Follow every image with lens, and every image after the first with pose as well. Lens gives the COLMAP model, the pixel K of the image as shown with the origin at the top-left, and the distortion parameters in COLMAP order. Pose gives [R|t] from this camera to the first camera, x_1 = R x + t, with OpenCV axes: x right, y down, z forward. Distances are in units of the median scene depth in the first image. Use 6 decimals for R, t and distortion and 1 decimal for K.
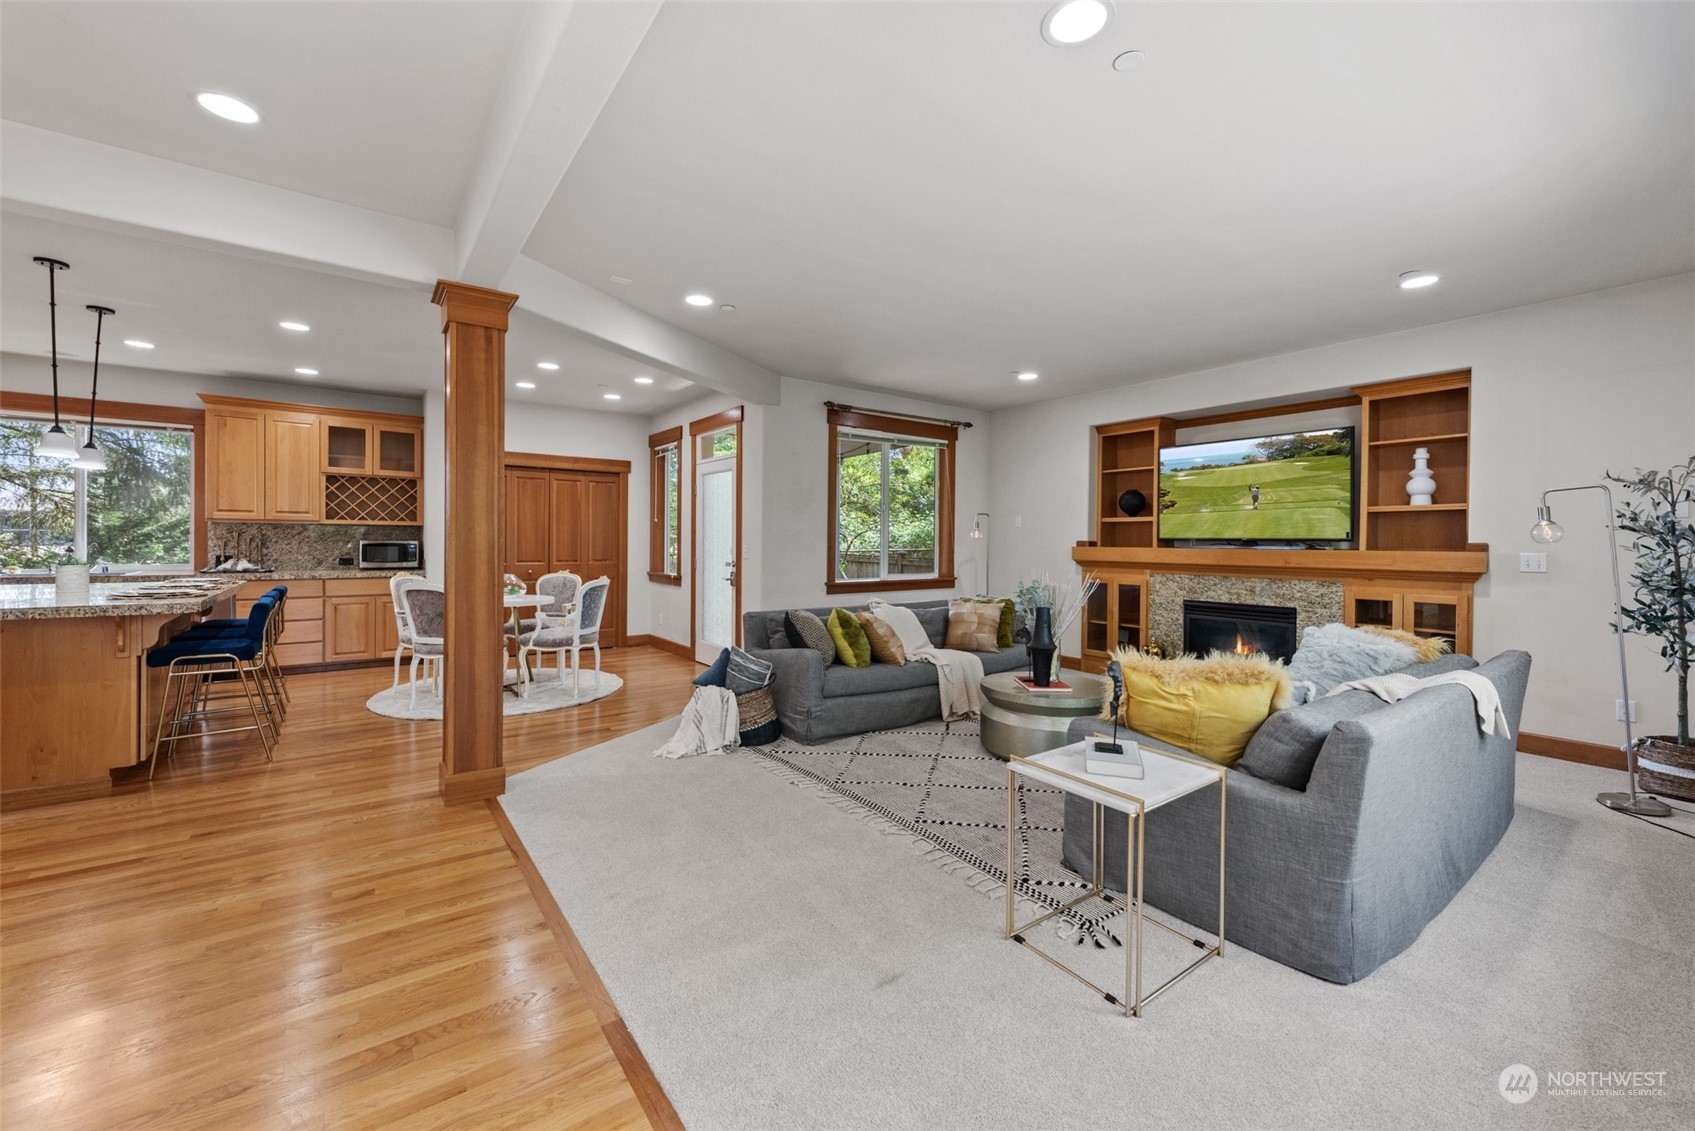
lens RADIAL K [[666.4, 0, 839.1], [0, 666.4, 548.0], [0, 0, 1]] dist [0.000226, -0.000017]
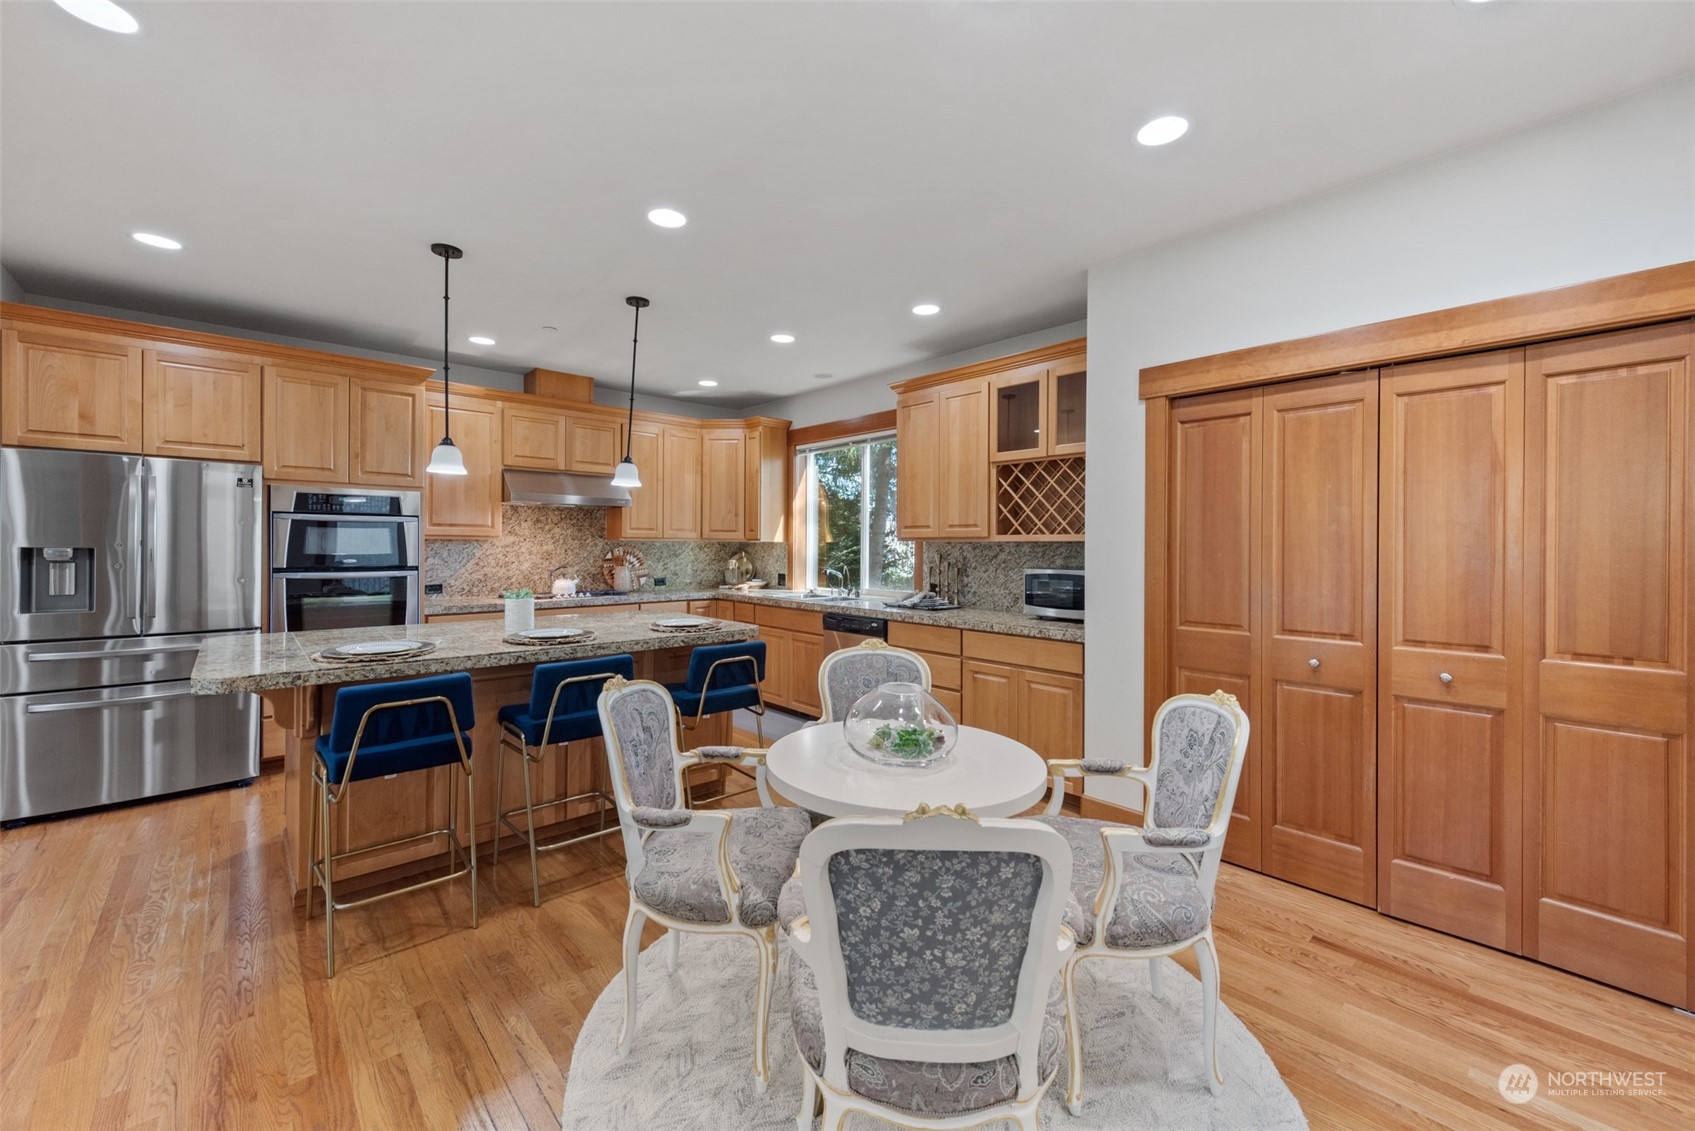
lens RADIAL K [[666.4, 0, 840.1], [0, 666.4, 547.2], [0, 0, 1]] dist [0.000226, -0.000017]
pose [[0.107751, -0.003533, -0.994172, -0.151516], [-0.014597, 0.999880, -0.005136, -0.026113], [0.994071, 0.015066, 0.107686, 0.801295]]
